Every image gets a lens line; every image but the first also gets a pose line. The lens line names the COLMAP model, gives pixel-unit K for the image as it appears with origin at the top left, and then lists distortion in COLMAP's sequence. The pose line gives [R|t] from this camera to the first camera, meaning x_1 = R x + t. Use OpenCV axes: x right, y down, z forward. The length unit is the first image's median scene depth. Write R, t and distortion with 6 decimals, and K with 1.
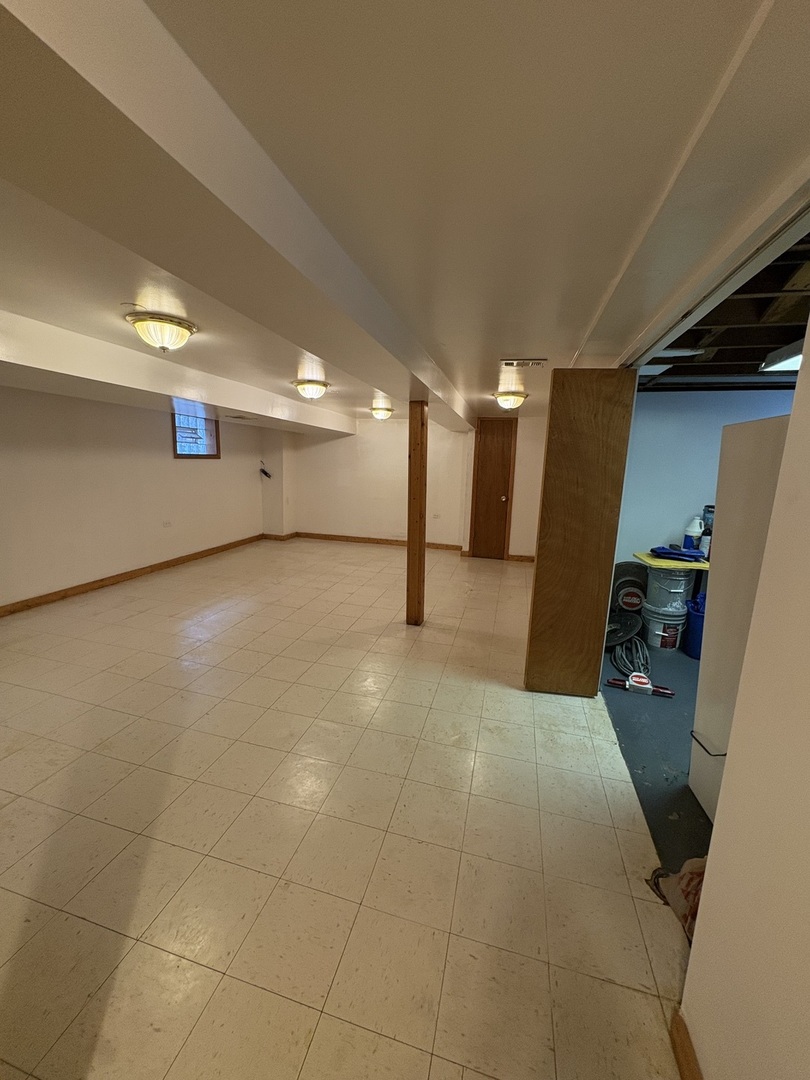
lens RADIAL K [[427.8, 0, 403.4], [0, 427.8, 540.8], [0, 0, 1]] dist [-0.002078, -0.000148]
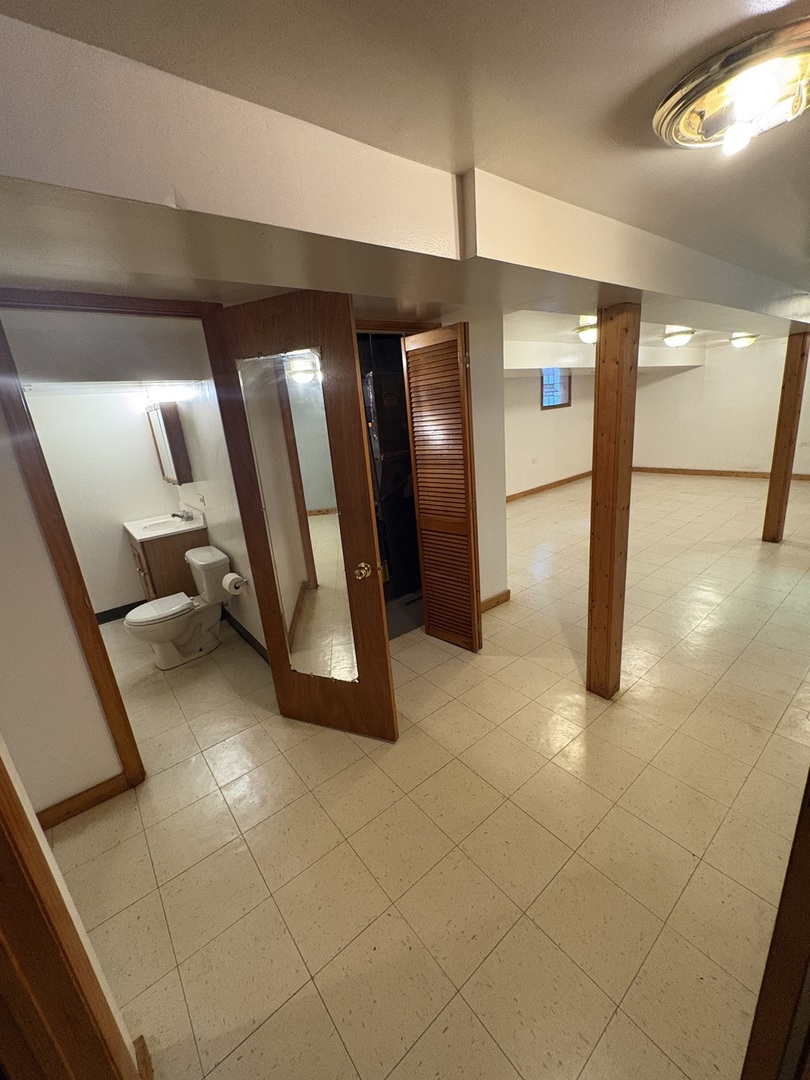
lens RADIAL K [[427.8, 0, 405.9], [0, 427.8, 540.8], [0, 0, 1]] dist [-0.002078, -0.000148]
pose [[0.795315, 0.077874, -0.601174, -0.044794], [0.002669, 0.991255, 0.131936, 0.030918], [0.606191, -0.106535, 0.788152, -0.330979]]
